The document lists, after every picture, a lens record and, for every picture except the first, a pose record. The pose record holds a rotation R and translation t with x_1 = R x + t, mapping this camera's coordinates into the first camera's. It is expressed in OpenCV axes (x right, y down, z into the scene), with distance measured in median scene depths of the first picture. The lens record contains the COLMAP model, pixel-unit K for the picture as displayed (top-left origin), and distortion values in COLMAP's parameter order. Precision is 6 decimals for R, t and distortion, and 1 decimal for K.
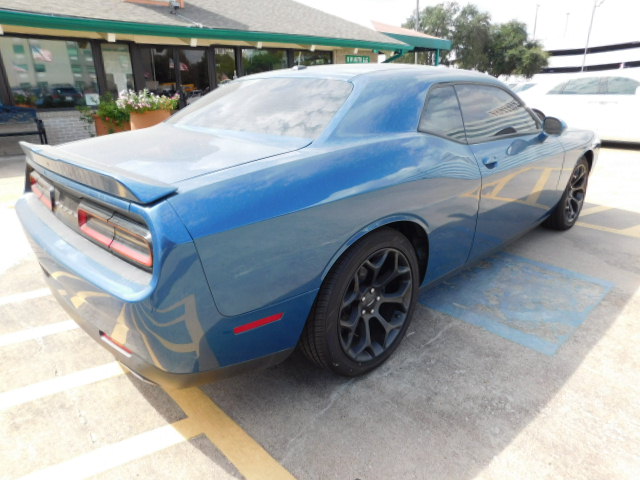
lens RADIAL K [[425.4, 0, 318.3], [0, 425.4, 241.5], [0, 0, 1]] dist [-0.062134, 0.051775]
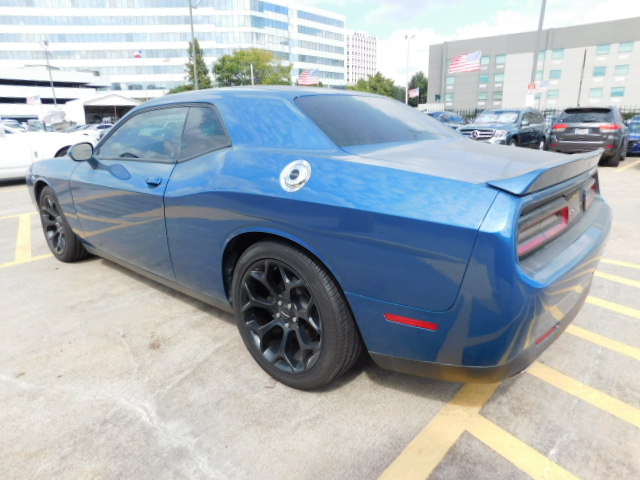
lens RADIAL K [[425.4, 0, 324.4], [0, 425.4, 237.4], [0, 0, 1]] dist [-0.062134, 0.051775]
pose [[-0.087708, -0.252973, 0.963489, -0.292611], [0.358826, 0.894264, 0.267462, -0.095657], [-0.929275, 0.369184, 0.012339, 0.293788]]
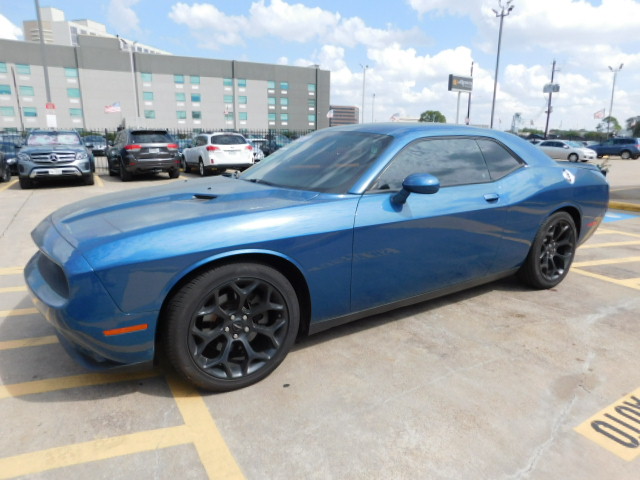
lens RADIAL K [[425.4, 0, 318.0], [0, 425.4, 241.4], [0, 0, 1]] dist [-0.062134, 0.051775]
pose [[-0.974625, -0.042797, 0.219714, 0.022945], [0.088705, 0.827348, 0.554641, -0.255237], [-0.205517, 0.560056, -0.802558, 0.679034]]
